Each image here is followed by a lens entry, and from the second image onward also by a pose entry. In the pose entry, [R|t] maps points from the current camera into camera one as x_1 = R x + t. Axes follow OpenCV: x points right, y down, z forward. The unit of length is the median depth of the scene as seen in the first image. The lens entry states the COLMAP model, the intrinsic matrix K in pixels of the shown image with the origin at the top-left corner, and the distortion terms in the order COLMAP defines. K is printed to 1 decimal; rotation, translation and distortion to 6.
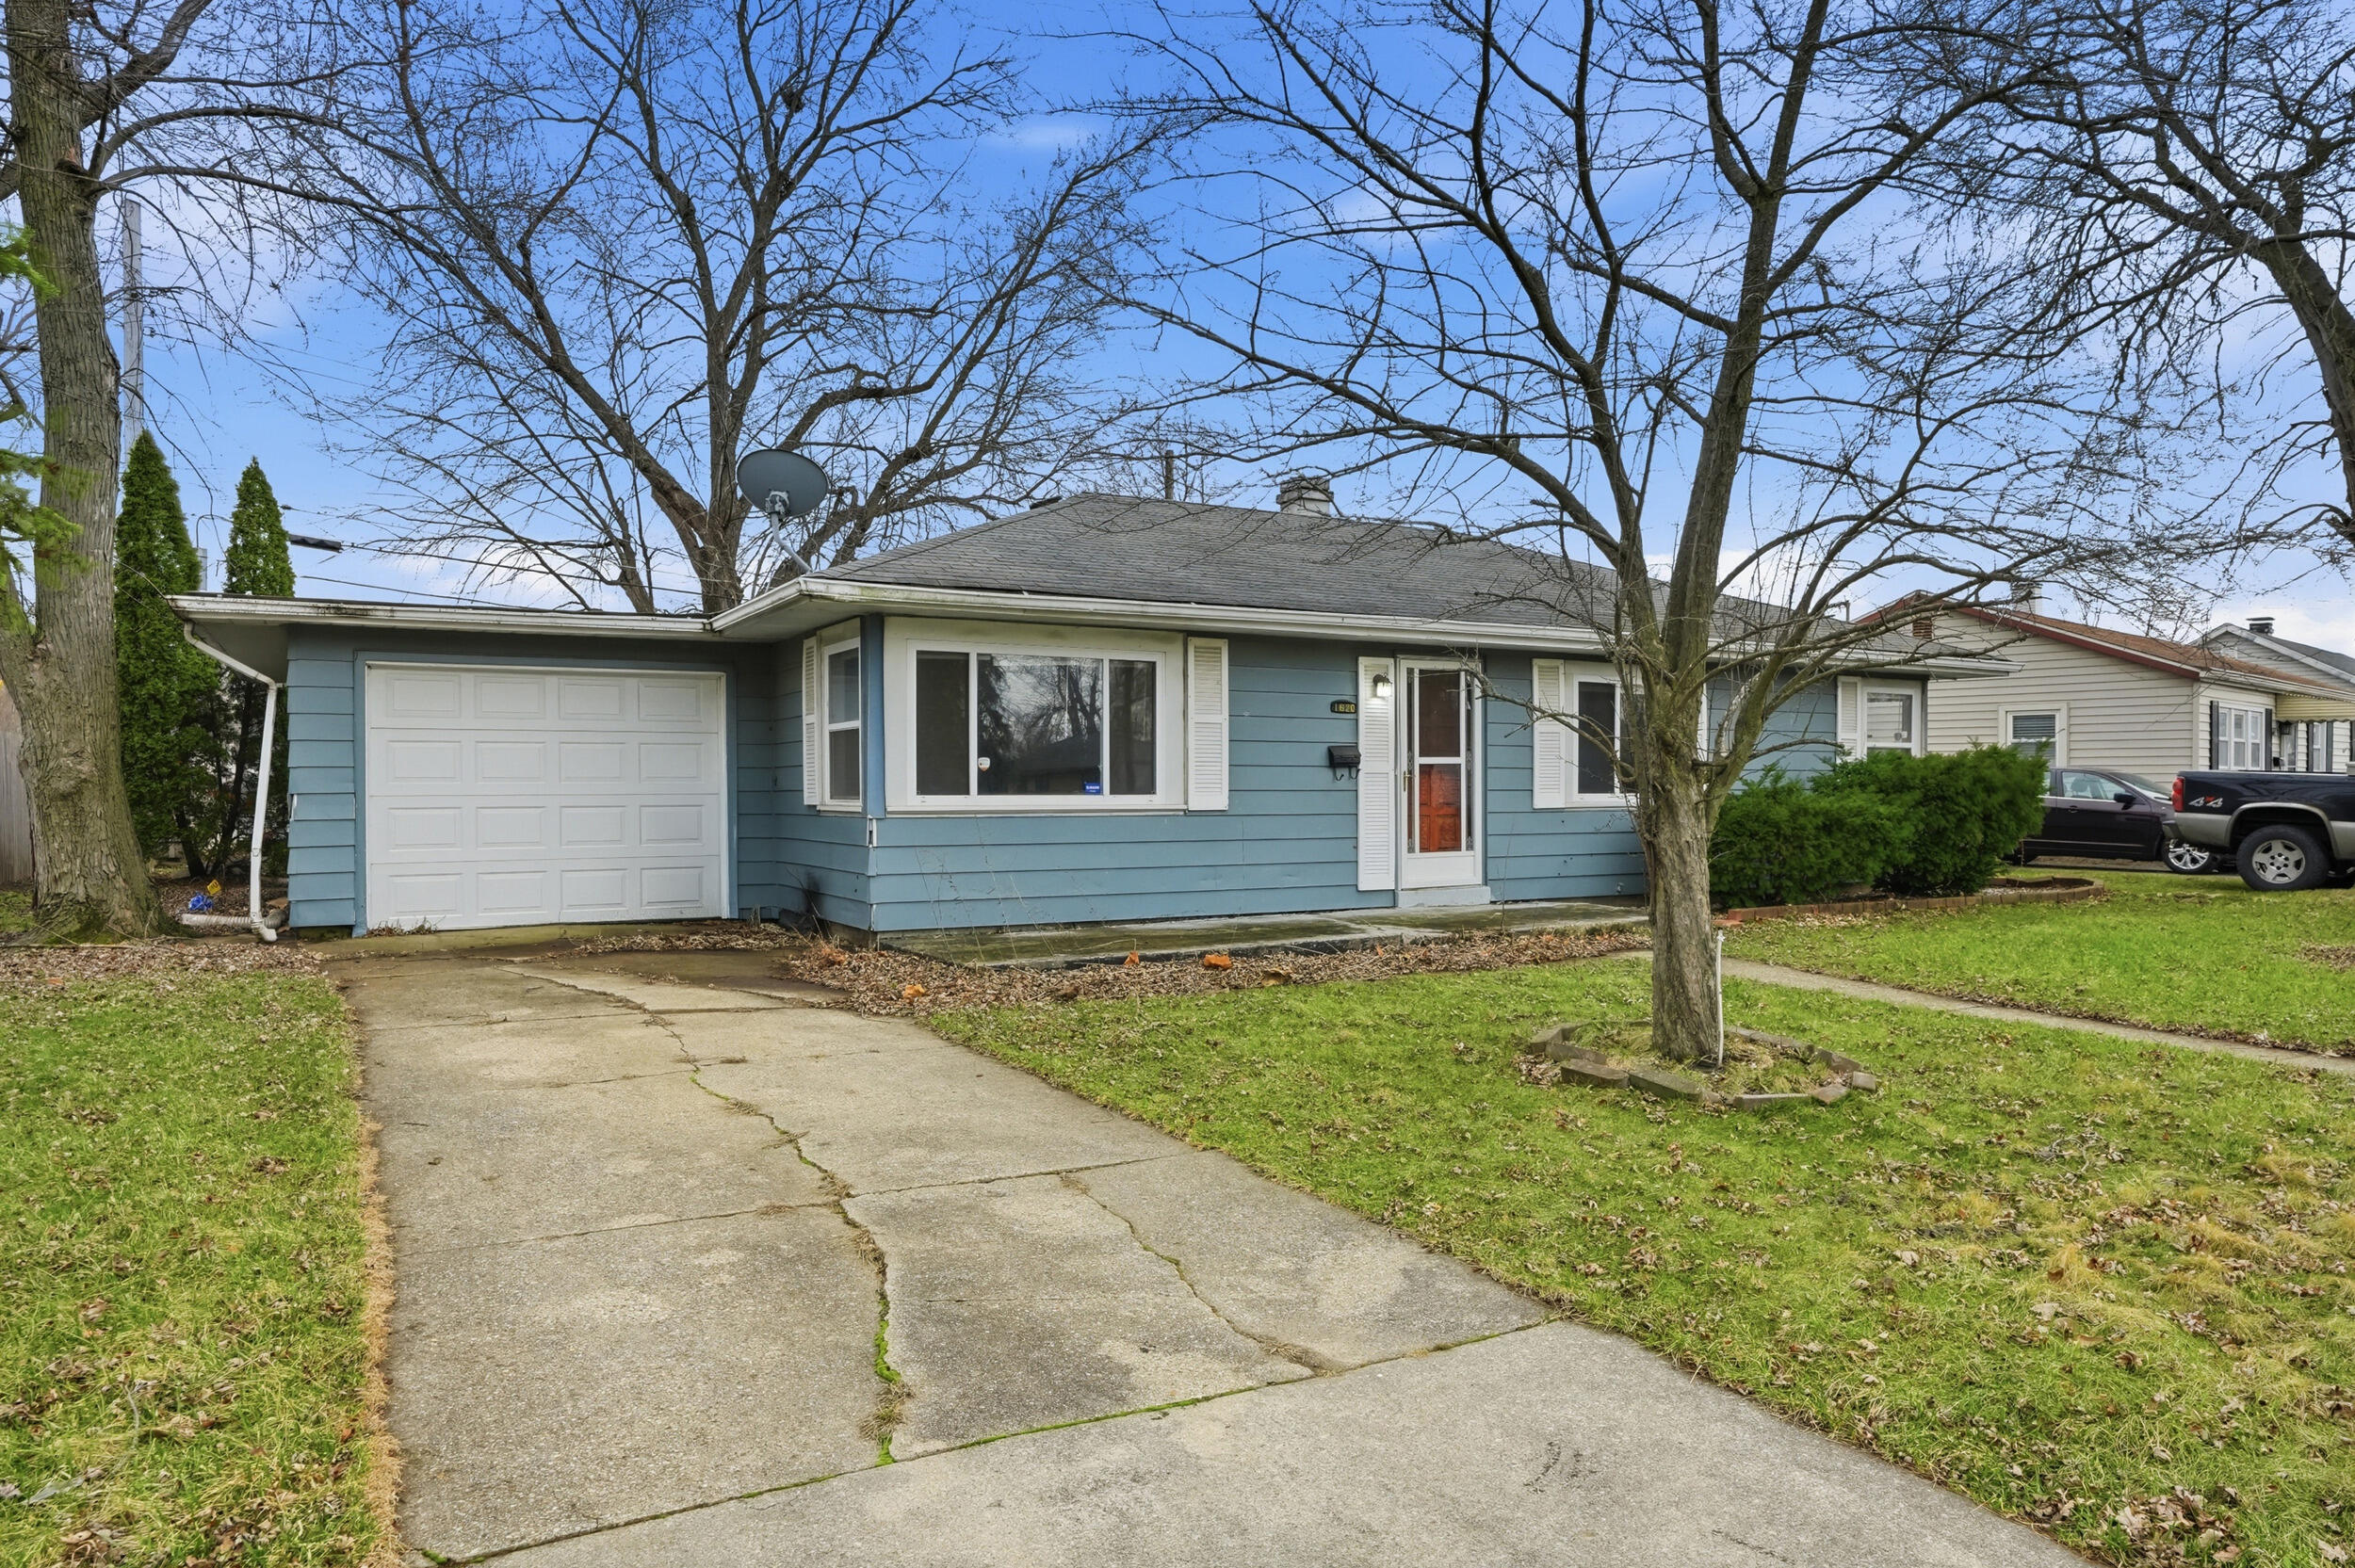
lens RADIAL K [[1581.2, 0, 1161.8], [0, 1581.2, 781.7], [0, 0, 1]] dist [-0.057844, 0.003254]
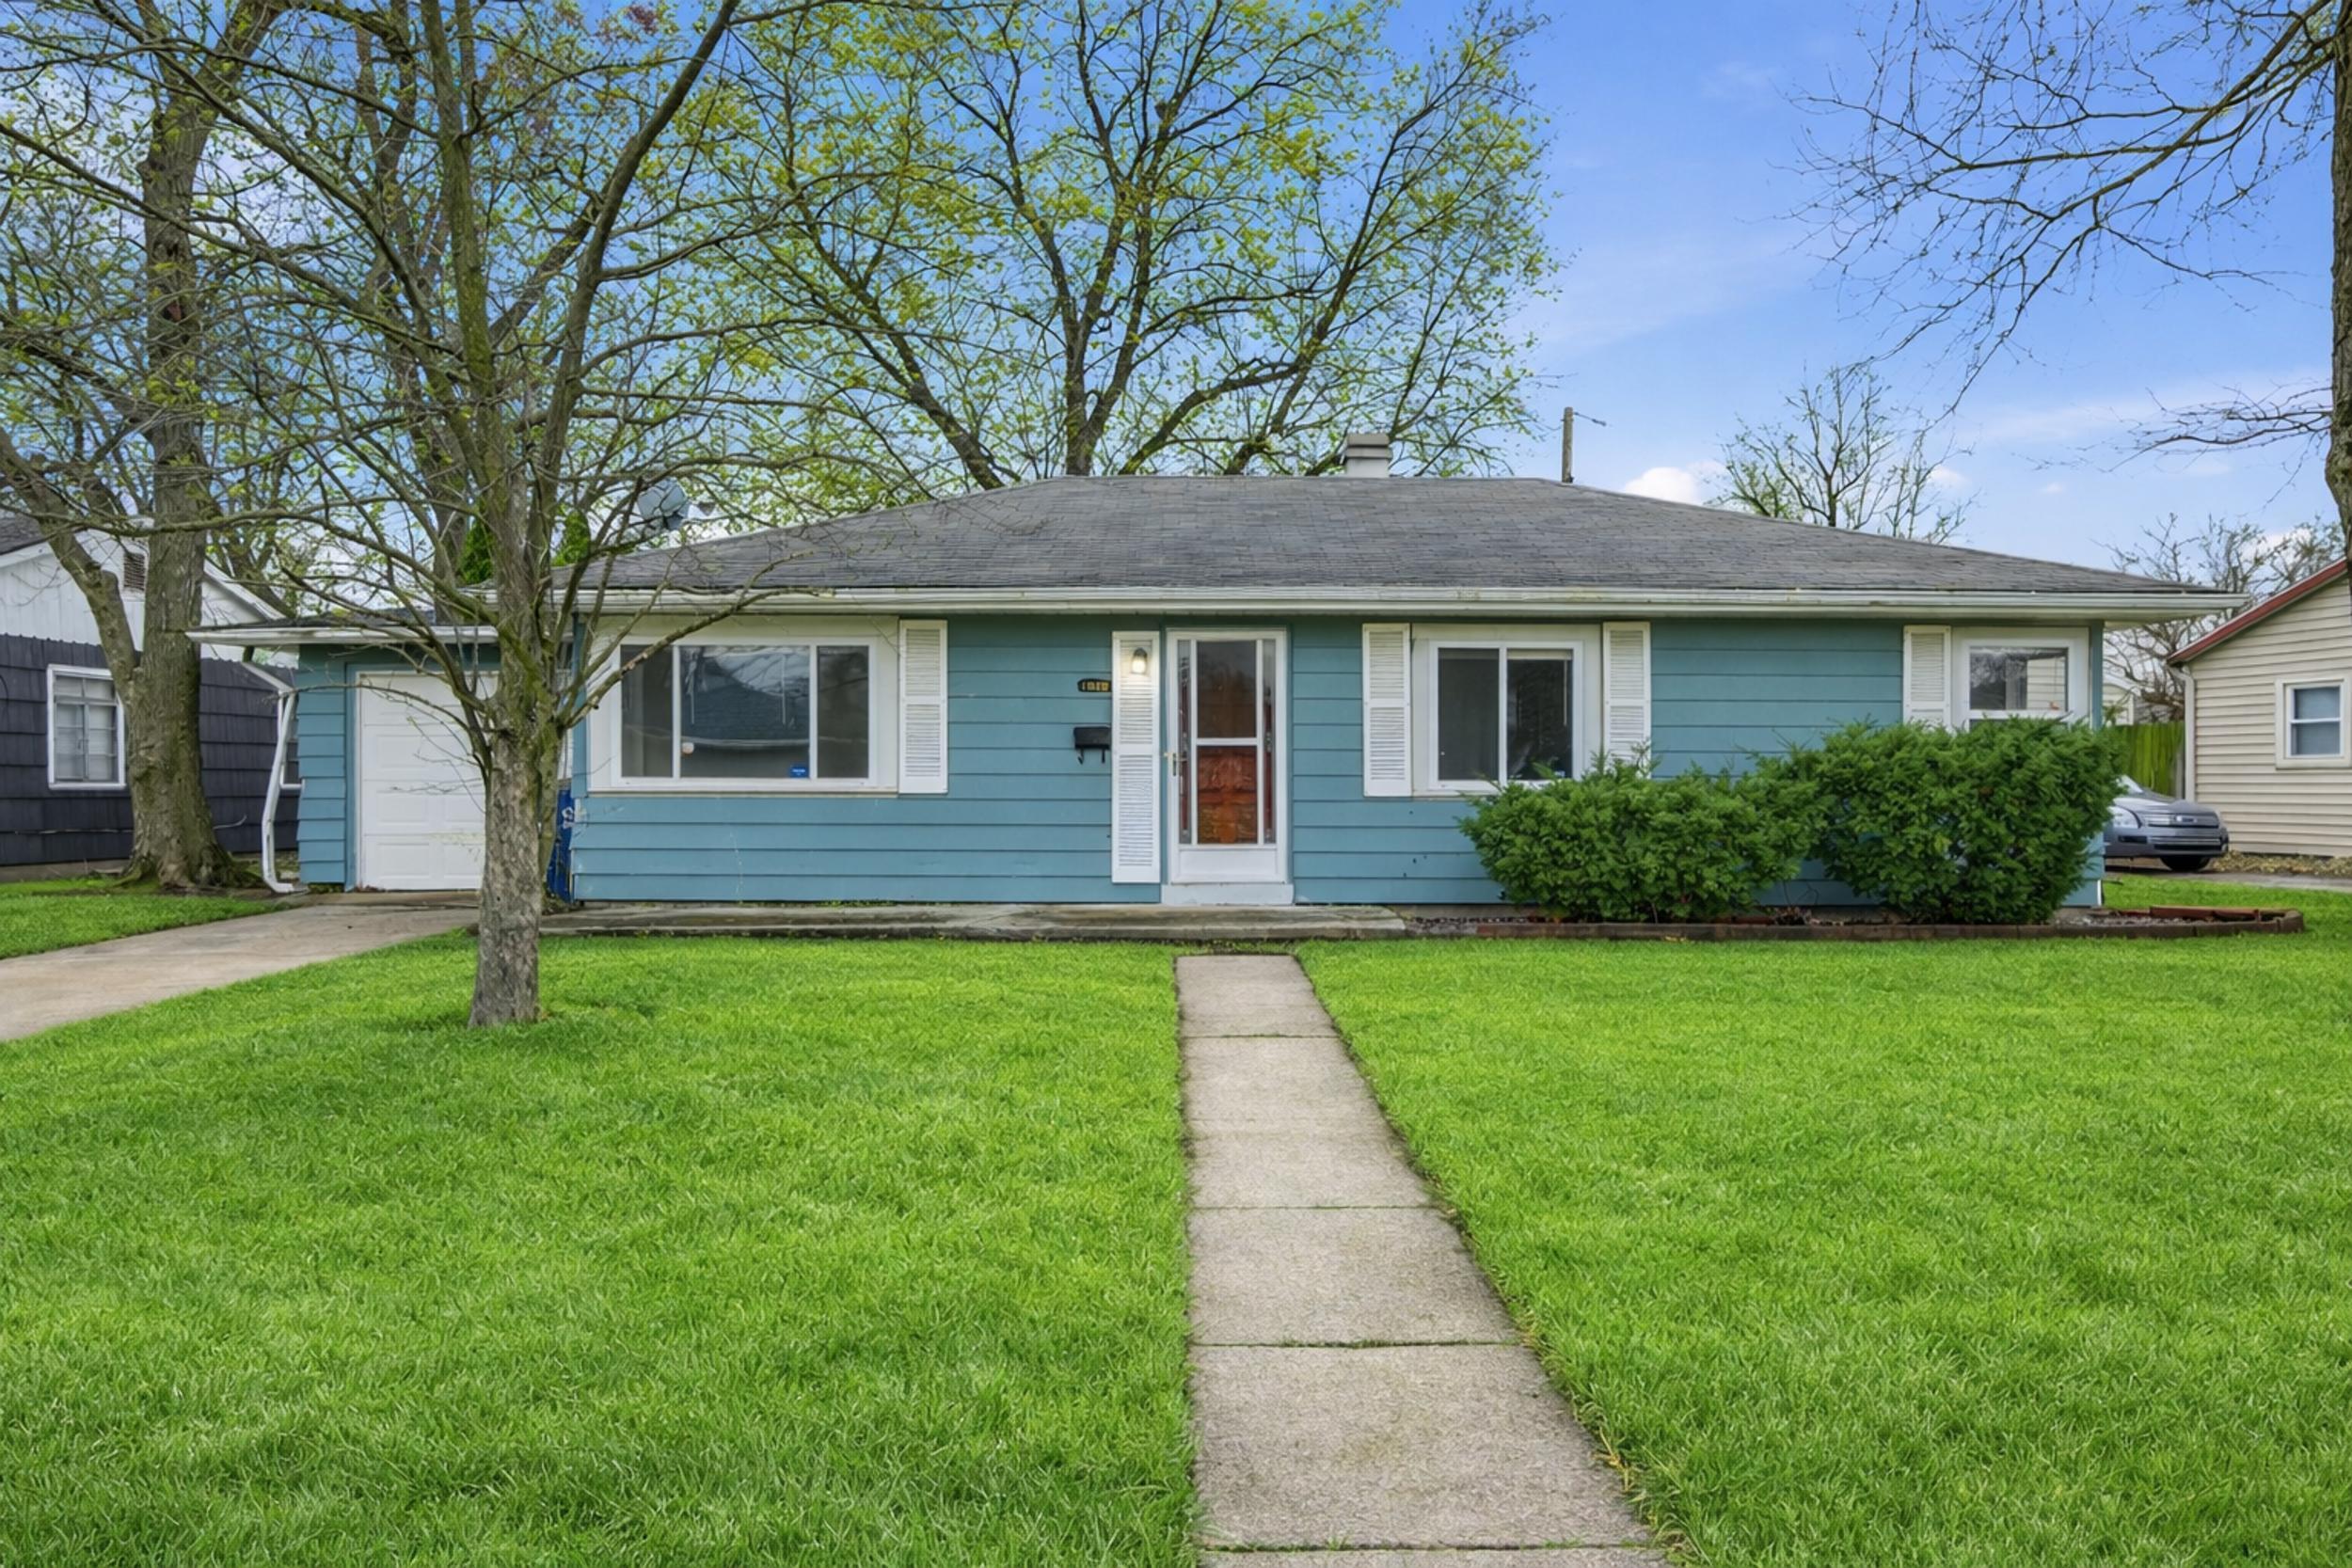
lens RADIAL K [[1579.3, 0, 1170.3], [0, 1579.3, 781.8], [0, 0, 1]] dist [-0.057844, 0.003254]
pose [[0.871548, -0.000857, -0.490309, 0.611390], [-0.001515, 0.999989, -0.004441, 0.013846], [0.490308, 0.004613, 0.871537, 0.206039]]
